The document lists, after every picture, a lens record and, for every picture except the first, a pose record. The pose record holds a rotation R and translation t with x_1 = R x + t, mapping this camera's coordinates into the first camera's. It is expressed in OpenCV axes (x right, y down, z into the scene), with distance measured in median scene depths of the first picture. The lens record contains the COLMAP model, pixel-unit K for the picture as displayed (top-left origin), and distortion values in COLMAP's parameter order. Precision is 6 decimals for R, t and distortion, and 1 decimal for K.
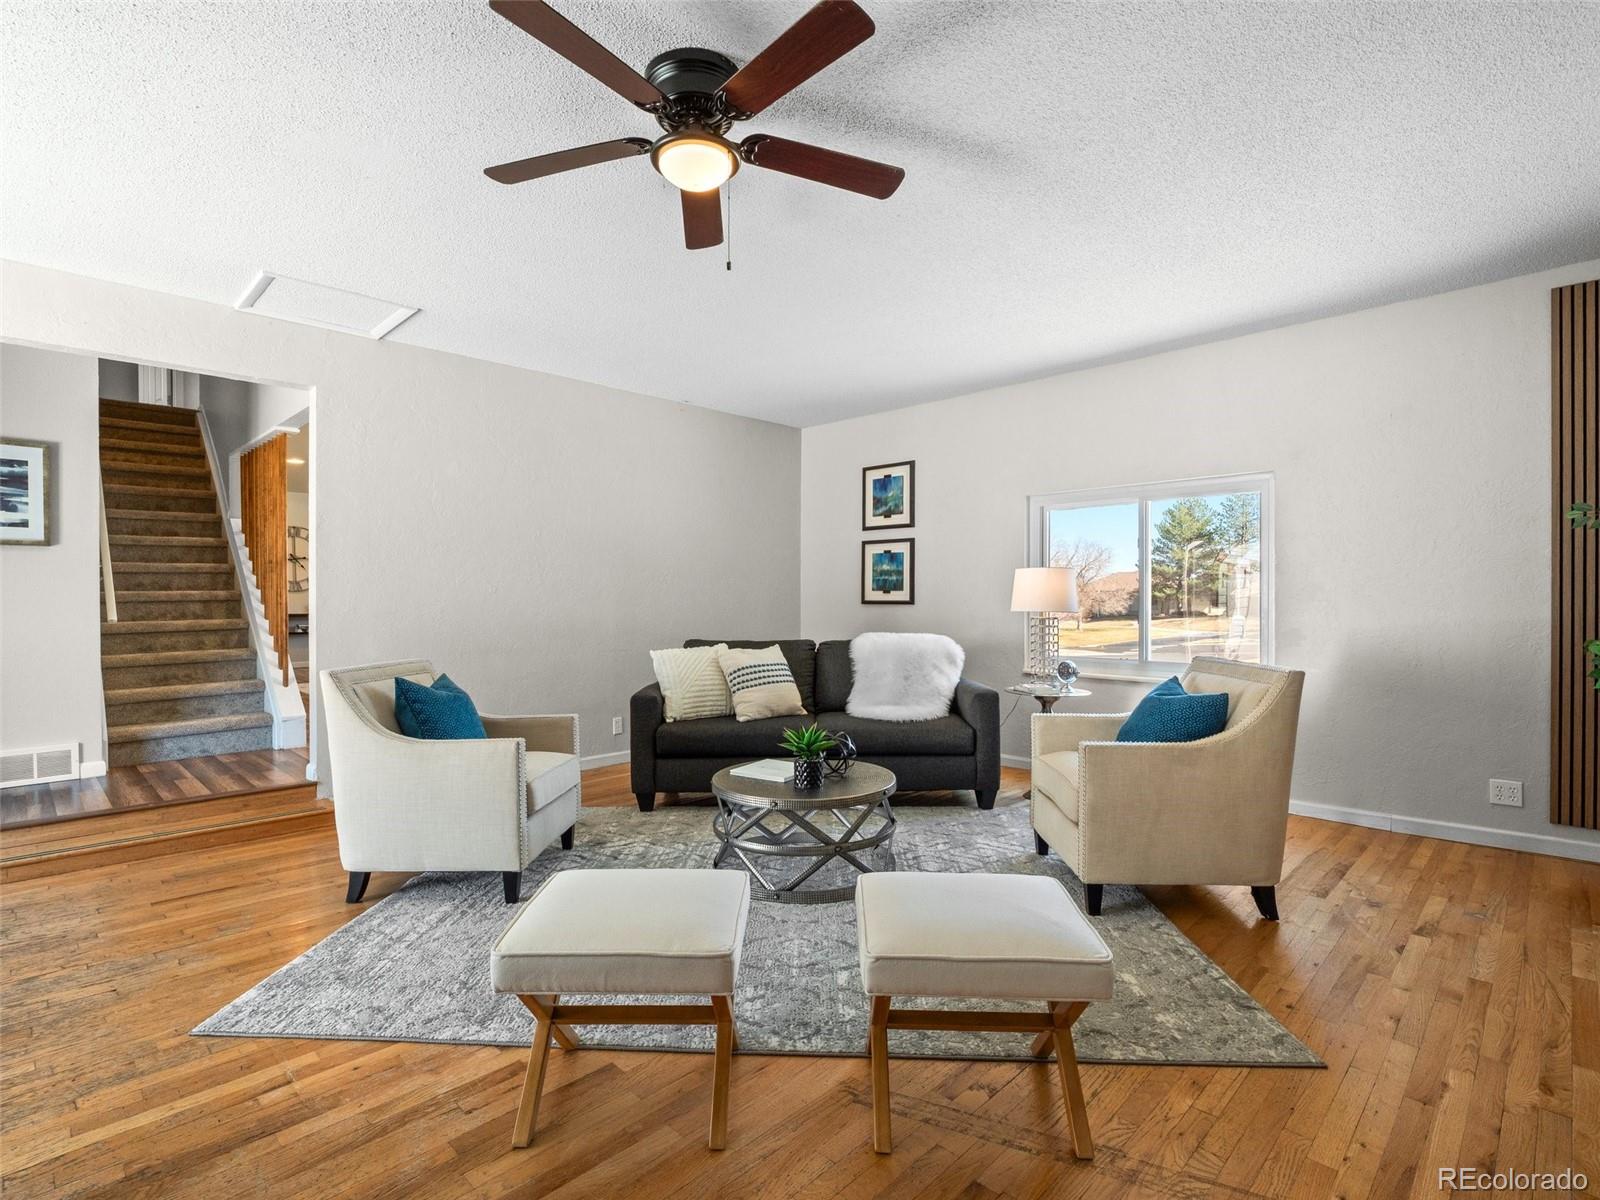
lens RADIAL K [[778.7, 0, 769.6], [0, 778.7, 599.1], [0, 0, 1]] dist [-0.013417, 0.001179]
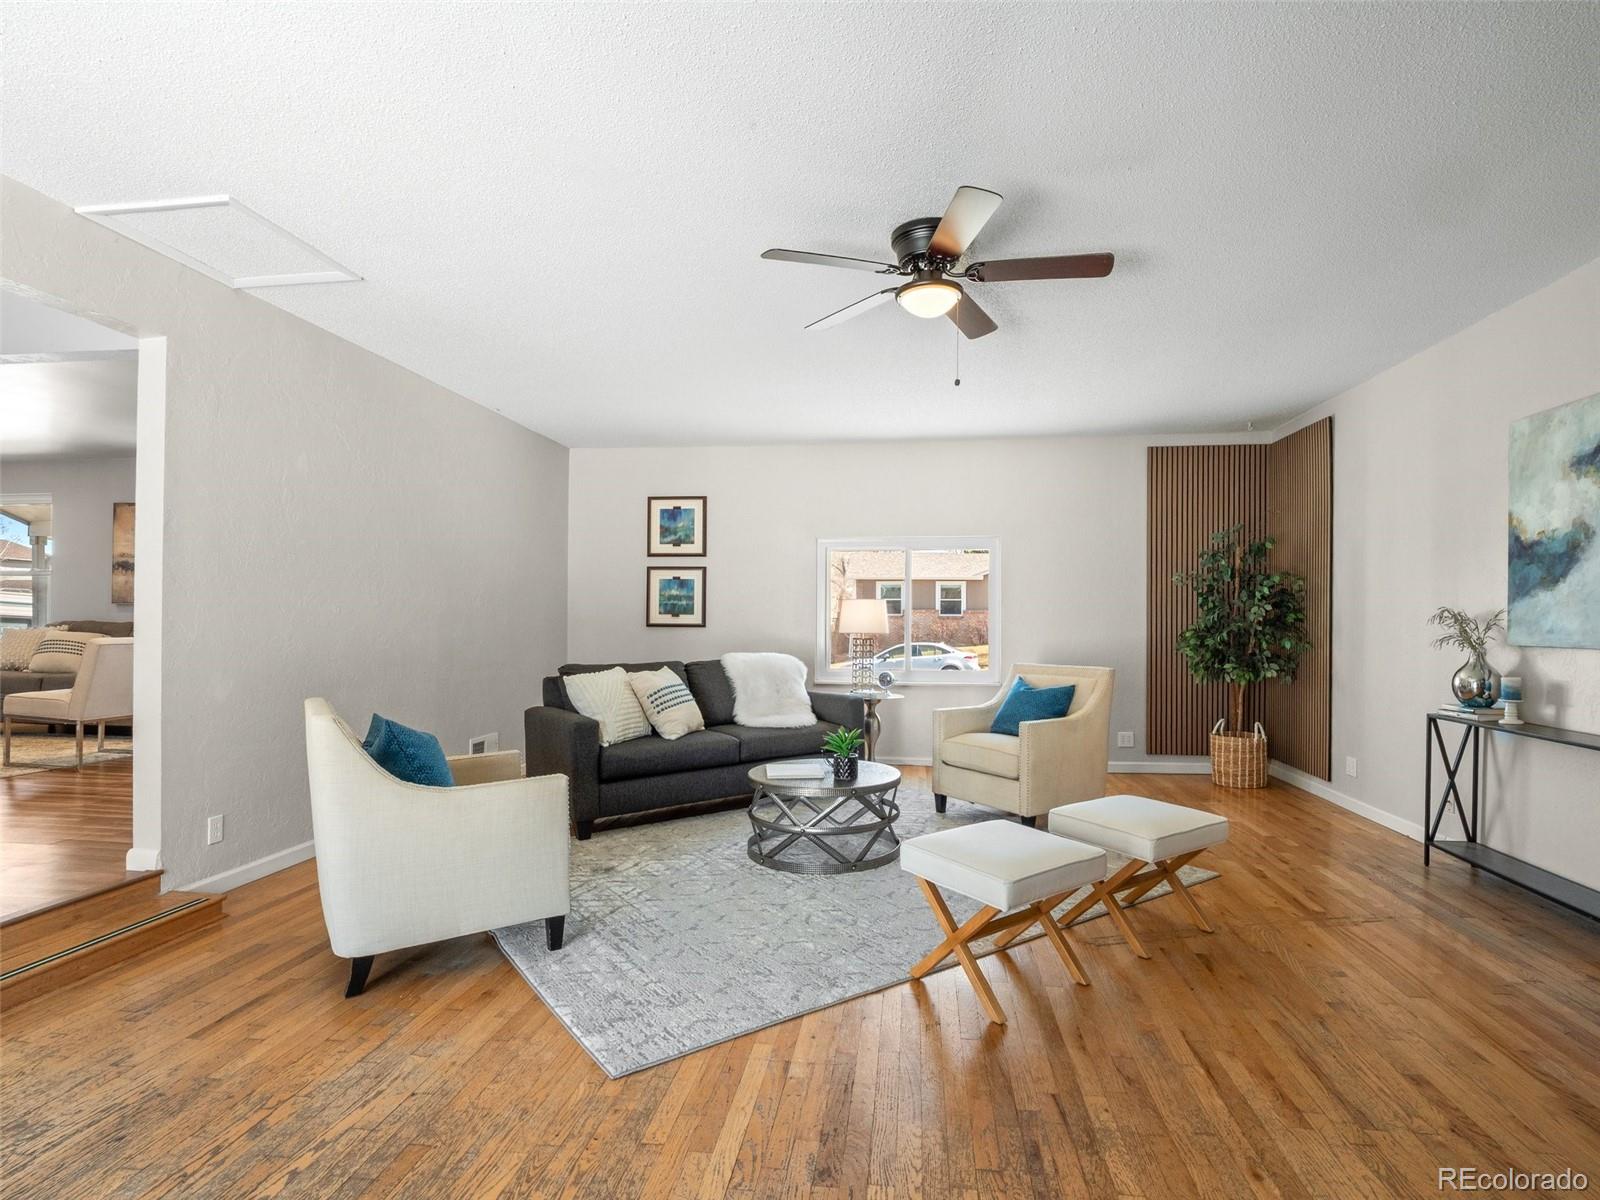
lens RADIAL K [[801.4, 0, 803.7], [0, 801.4, 606.5], [0, 0, 1]] dist [-0.013362, -0.000375]
pose [[0.796920, 0.013242, 0.603940, -0.503598], [-0.004050, 0.999854, -0.016579, -0.005299], [-0.604072, 0.010767, 0.796857, 0.021882]]
